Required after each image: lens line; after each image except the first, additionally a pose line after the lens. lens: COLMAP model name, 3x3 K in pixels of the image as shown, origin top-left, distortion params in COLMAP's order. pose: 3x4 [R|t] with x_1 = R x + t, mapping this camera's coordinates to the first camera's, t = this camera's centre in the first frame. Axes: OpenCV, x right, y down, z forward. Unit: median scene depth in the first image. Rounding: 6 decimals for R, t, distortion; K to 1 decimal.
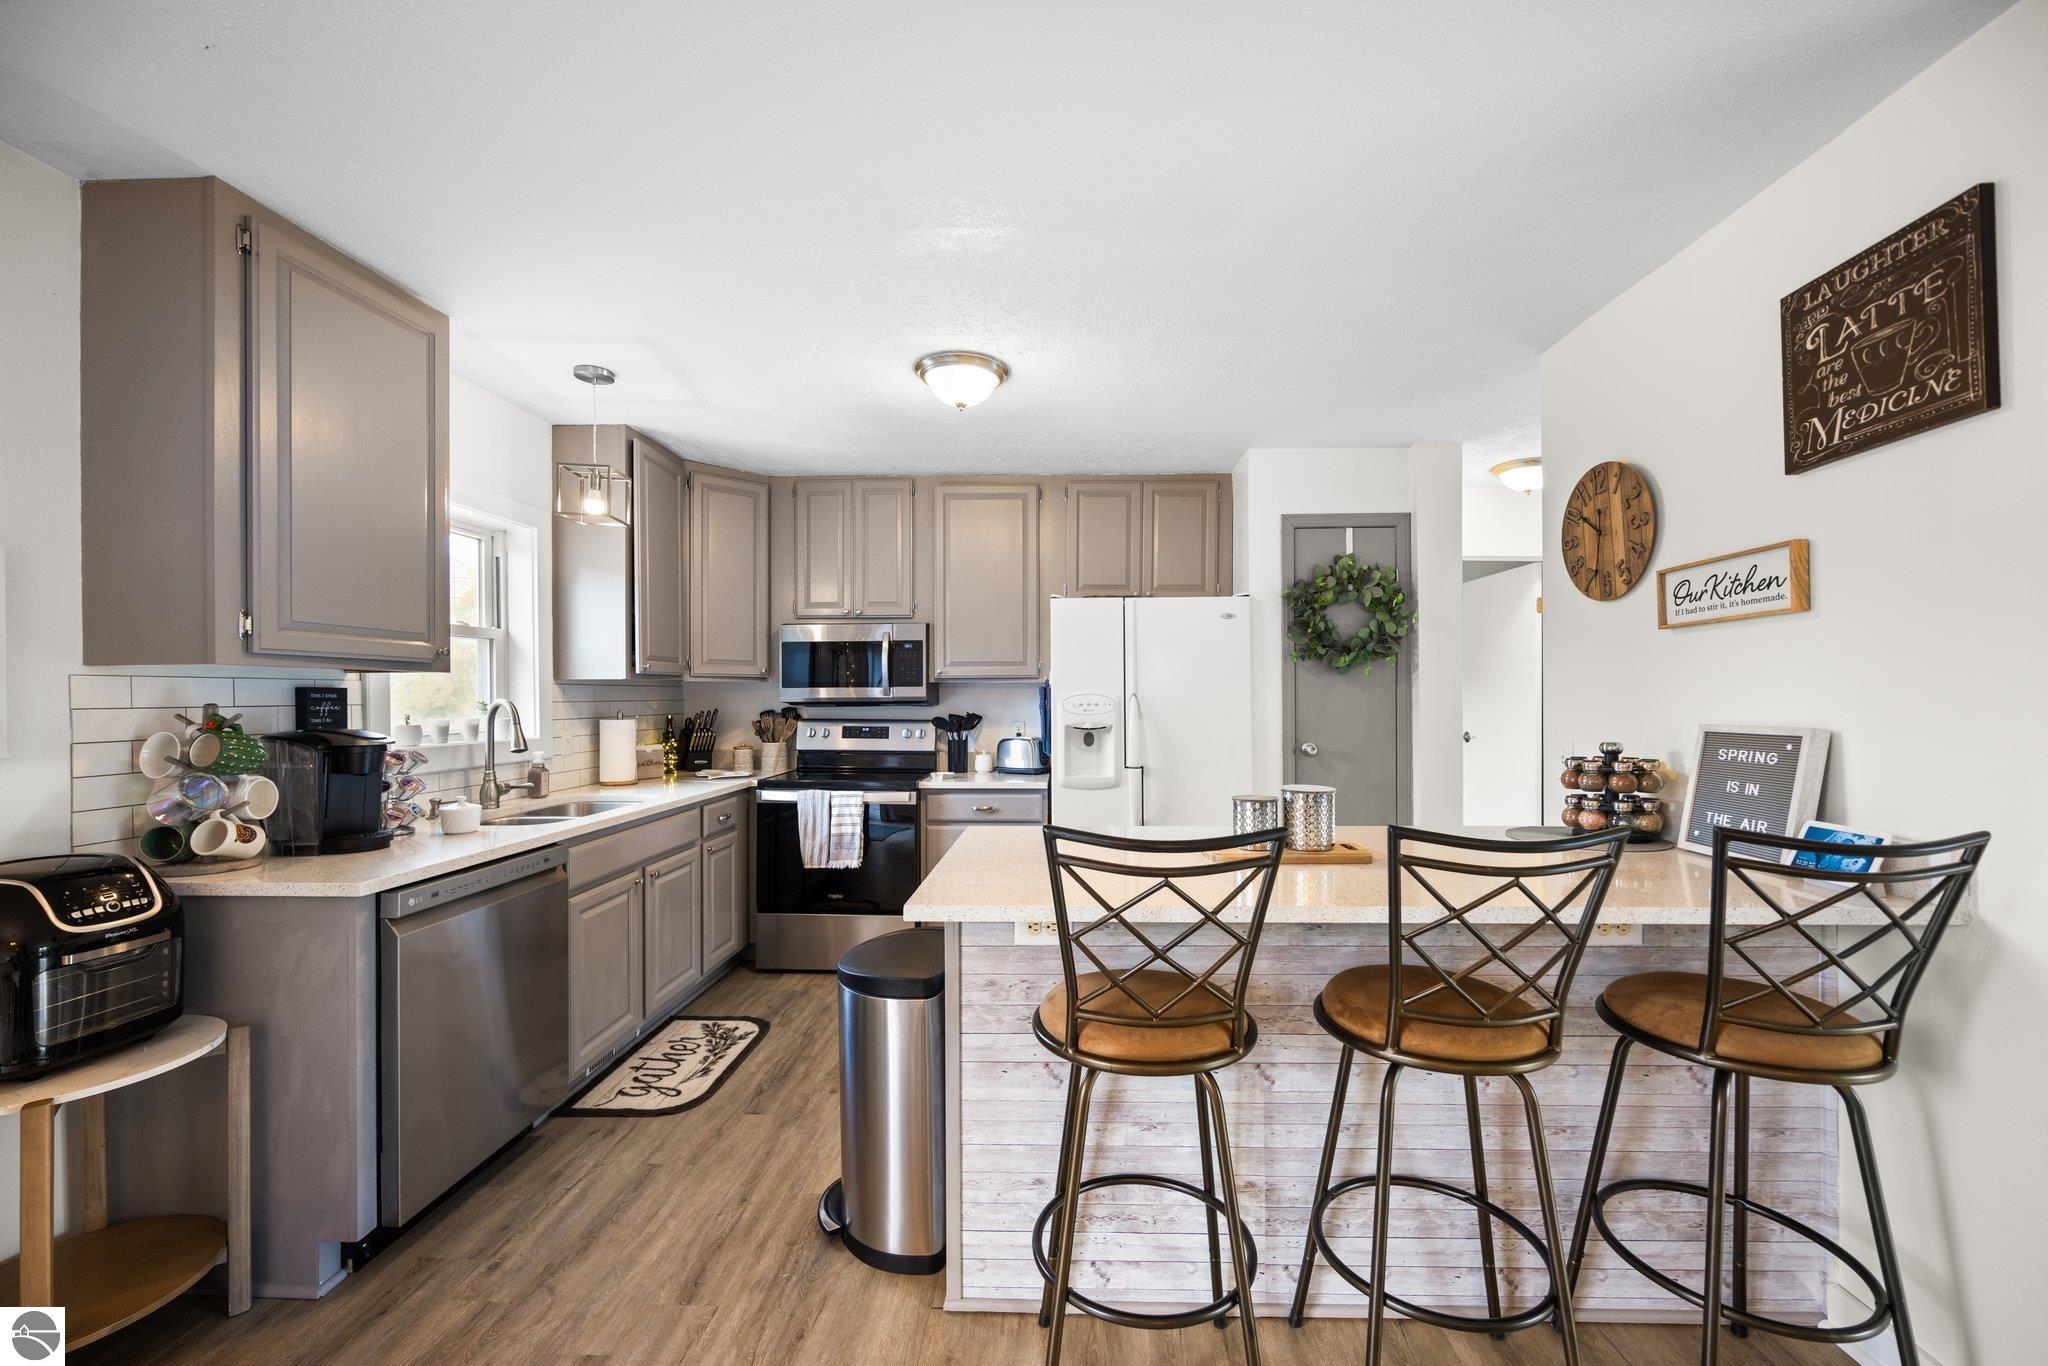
lens RADIAL K [[799.5, 0, 1041.8], [0, 799.5, 698.6], [0, 0, 1]] dist [-0.002625, 0.000176]
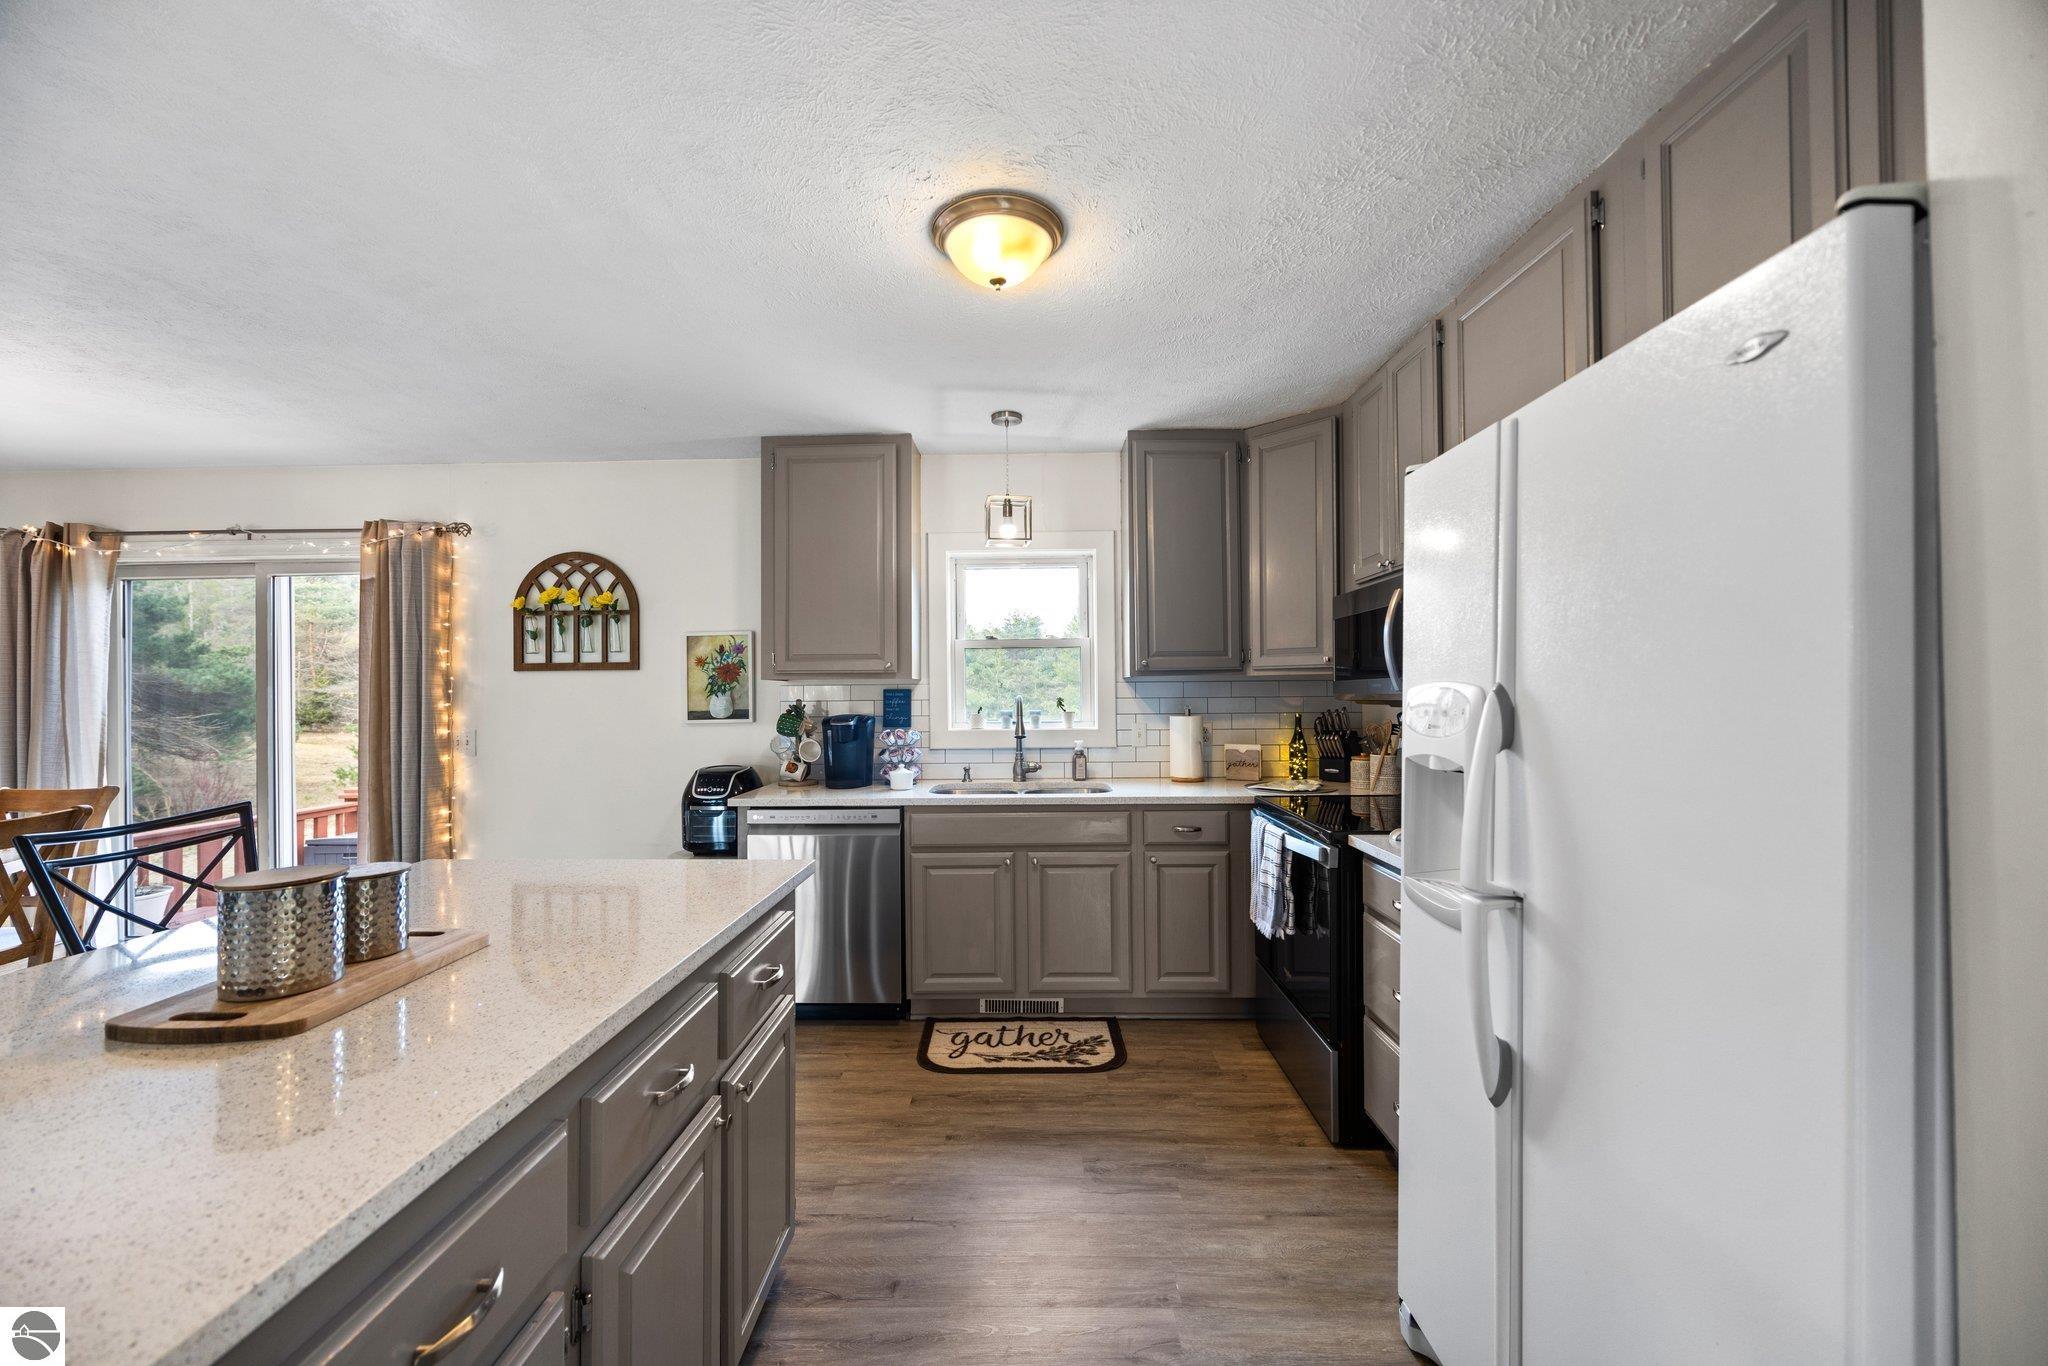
lens RADIAL K [[799.5, 0, 1027.8], [0, 799.5, 685.1], [0, 0, 1]] dist [-0.002625, 0.000176]
pose [[0.025124, -0.001425, -0.999683, 0.579130], [0.003494, 0.999993, -0.001338, -0.014589], [0.999678, -0.003459, 0.025129, 0.960173]]
